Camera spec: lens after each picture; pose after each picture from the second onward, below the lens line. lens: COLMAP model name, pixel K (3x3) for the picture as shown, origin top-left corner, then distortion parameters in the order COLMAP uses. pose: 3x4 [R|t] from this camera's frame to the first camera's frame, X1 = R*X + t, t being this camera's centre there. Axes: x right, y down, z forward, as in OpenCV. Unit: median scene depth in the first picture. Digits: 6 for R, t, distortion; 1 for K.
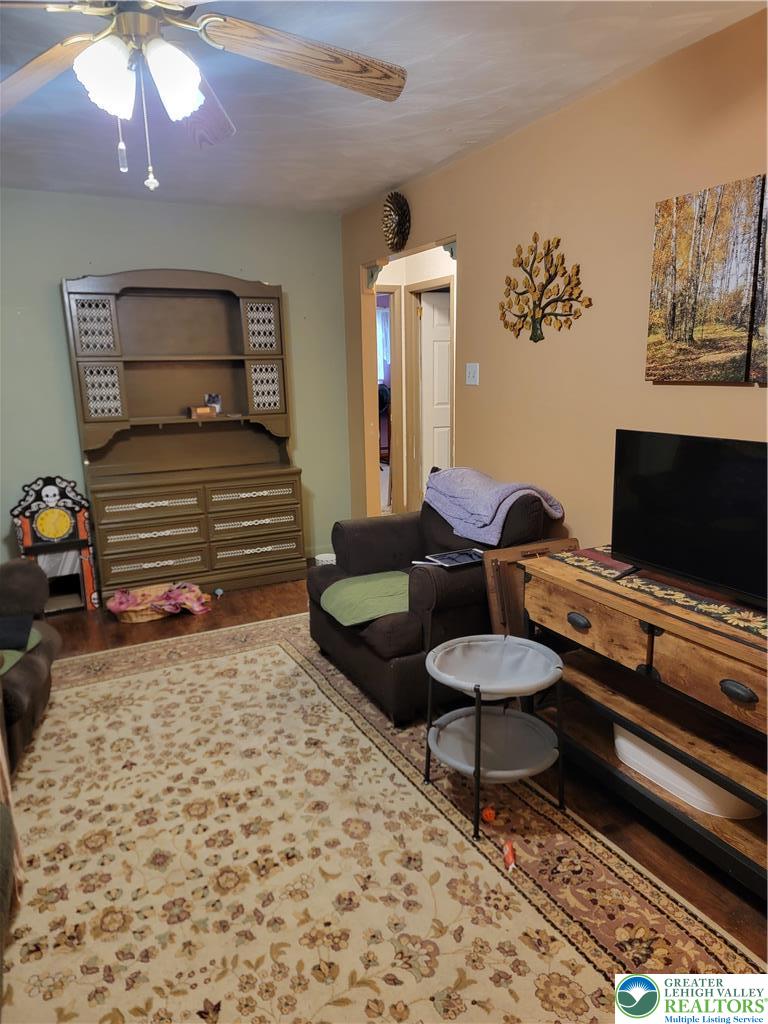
lens RADIAL K [[698.5, 0, 387.0], [0, 698.5, 518.0], [0, 0, 1]] dist [0.039946, -0.013259]
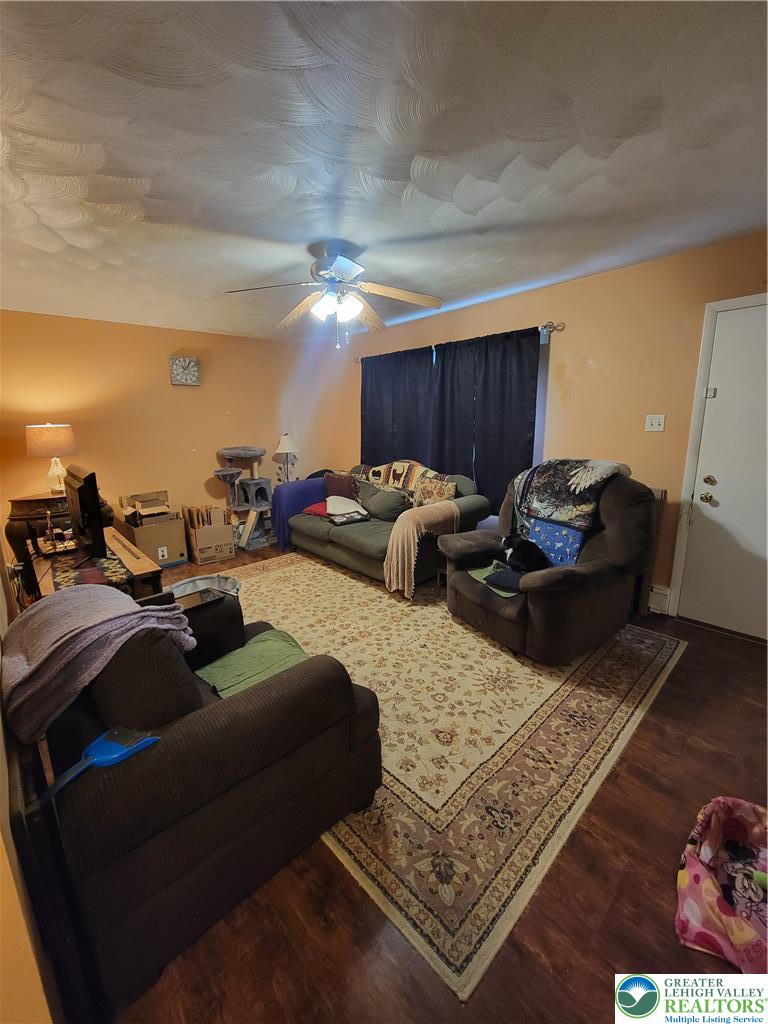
lens RADIAL K [[417.2, 0, 379.1], [0, 417.2, 511.1], [0, 0, 1]] dist [-0.004654, 0.000947]
pose [[-0.962150, 0.097398, -0.254520, -0.031357], [-0.019551, 0.906875, 0.420946, -0.420545], [0.271817, 0.409989, -0.870646, 1.880770]]
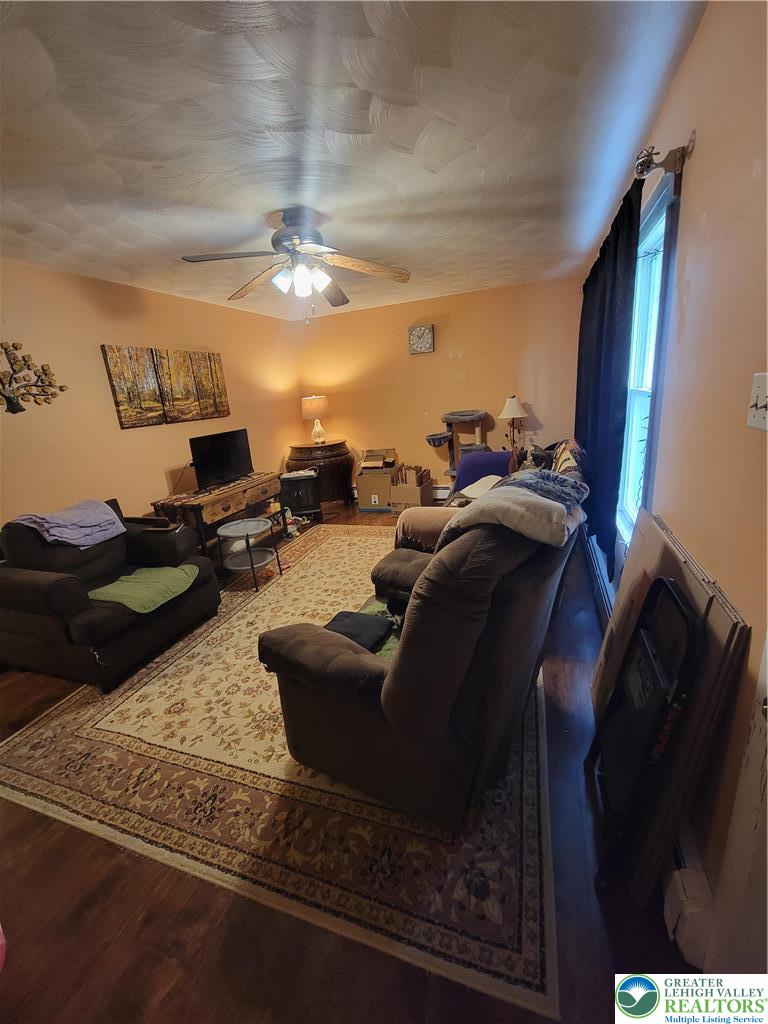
lens RADIAL K [[417.2, 0, 377.9], [0, 417.2, 510.6], [0, 0, 1]] dist [-0.004654, 0.000947]
pose [[-0.674487, -0.128869, 0.726953, -1.187870], [0.253599, 0.884295, 0.392059, -0.296835], [-0.693365, 0.448793, -0.563764, 1.408487]]
